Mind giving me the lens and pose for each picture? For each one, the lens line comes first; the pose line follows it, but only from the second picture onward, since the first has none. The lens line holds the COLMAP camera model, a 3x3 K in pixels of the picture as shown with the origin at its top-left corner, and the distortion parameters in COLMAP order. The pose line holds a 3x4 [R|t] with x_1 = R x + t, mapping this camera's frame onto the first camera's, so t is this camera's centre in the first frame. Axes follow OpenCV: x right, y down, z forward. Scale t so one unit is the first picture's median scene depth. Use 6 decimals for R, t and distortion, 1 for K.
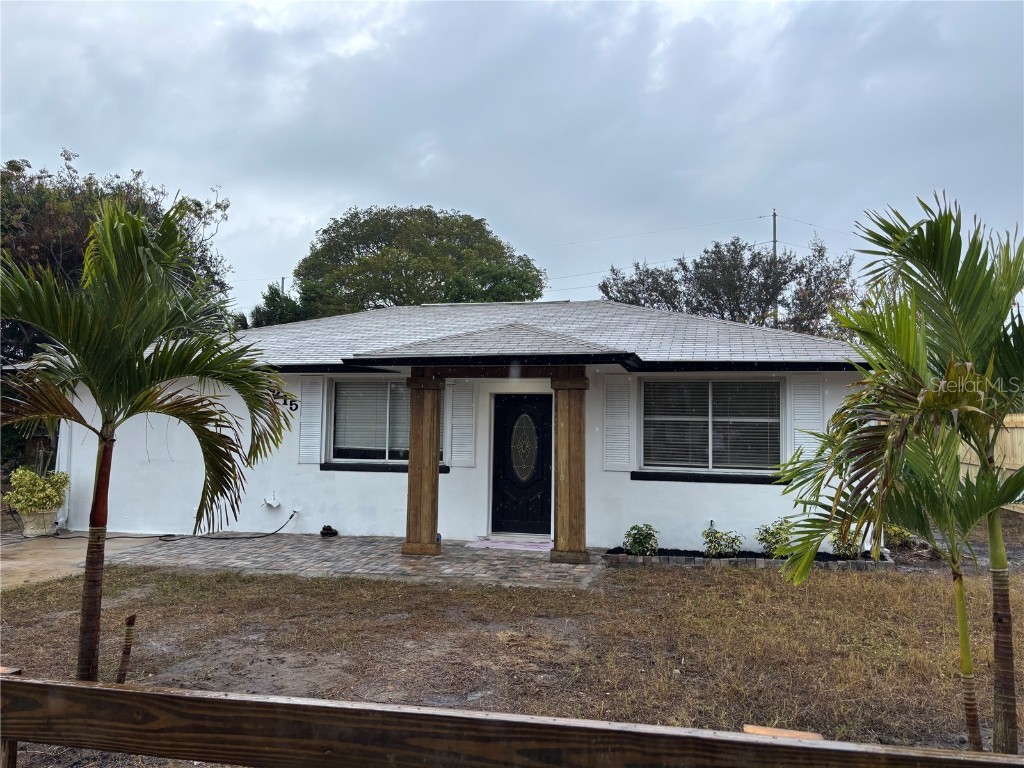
lens RADIAL K [[763.1, 0, 515.5], [0, 763.1, 378.8], [0, 0, 1]] dist [0.010108, -0.007210]
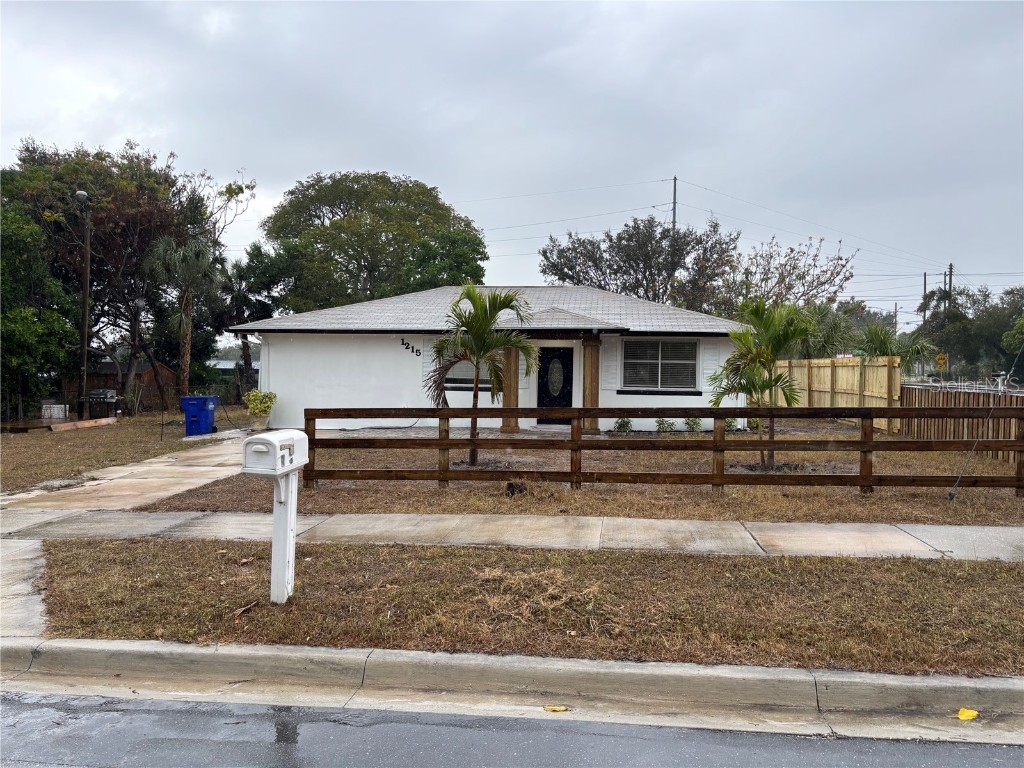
lens RADIAL K [[763.1, 0, 516.5], [0, 763.1, 385.9], [0, 0, 1]] dist [0.010108, -0.007210]
pose [[0.990897, -0.001736, 0.134613, -0.090462], [-0.009755, 0.996363, 0.084653, -0.011181], [-0.134271, -0.085196, 0.987276, -0.209244]]
